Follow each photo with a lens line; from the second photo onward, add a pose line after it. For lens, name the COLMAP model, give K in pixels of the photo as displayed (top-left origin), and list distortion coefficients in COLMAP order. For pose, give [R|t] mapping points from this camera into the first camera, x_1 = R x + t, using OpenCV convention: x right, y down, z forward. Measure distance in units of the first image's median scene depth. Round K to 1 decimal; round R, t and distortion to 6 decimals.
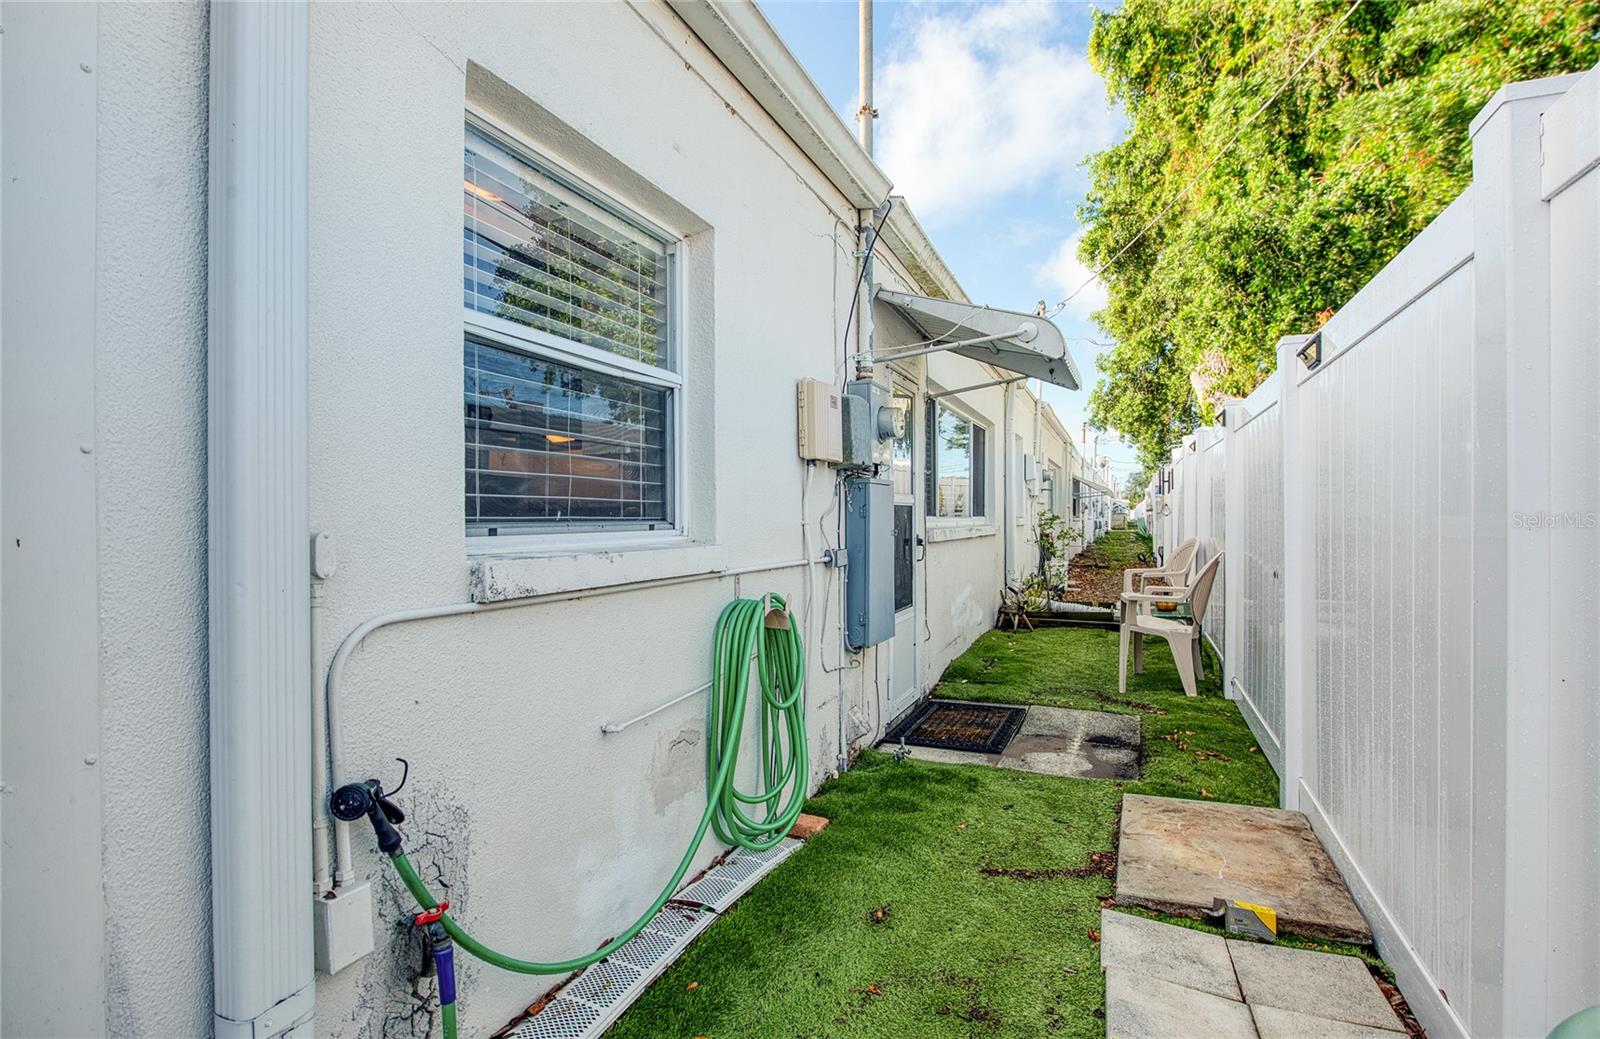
lens RADIAL K [[740.8, 0, 829.5], [0, 740.8, 515.4], [0, 0, 1]] dist [-0.012199, -0.000933]
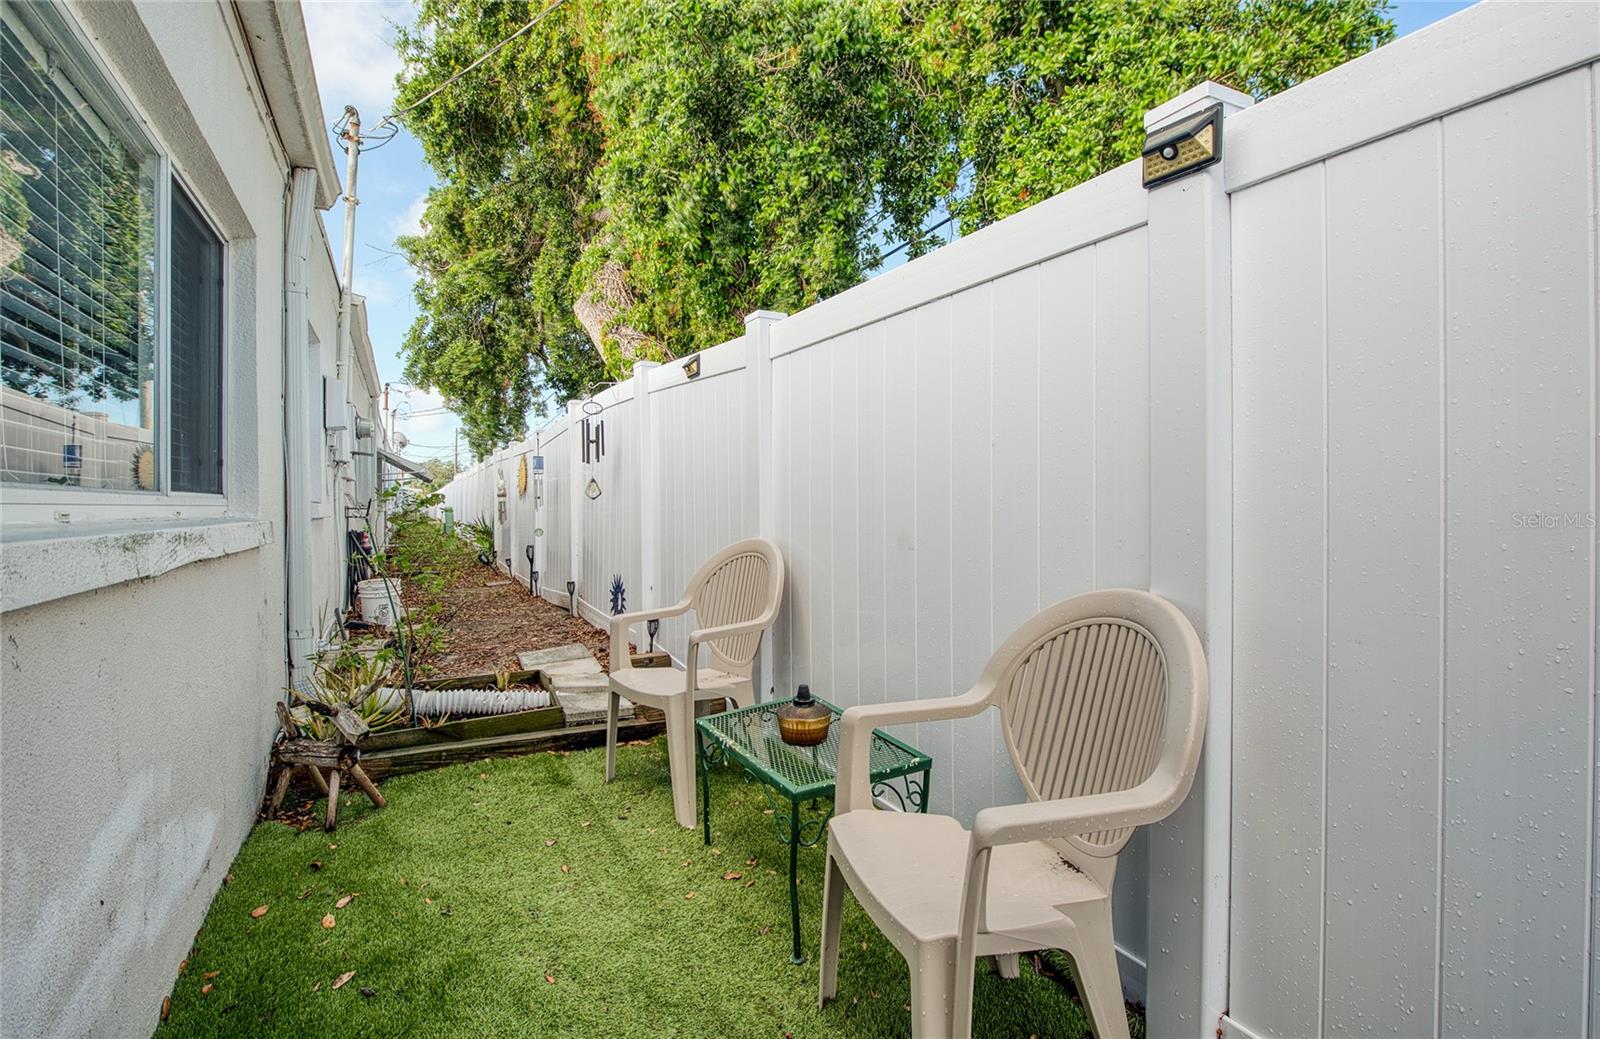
lens RADIAL K [[781.9, 0, 783.3], [0, 781.9, 514.2], [0, 0, 1]] dist [-0.001981, 0.000047]
pose [[0.682233, -0.009190, 0.731077, 0.082513], [0.001319, 0.999935, 0.011339, 0.004702], [-0.731134, -0.006771, 0.682200, 0.381238]]
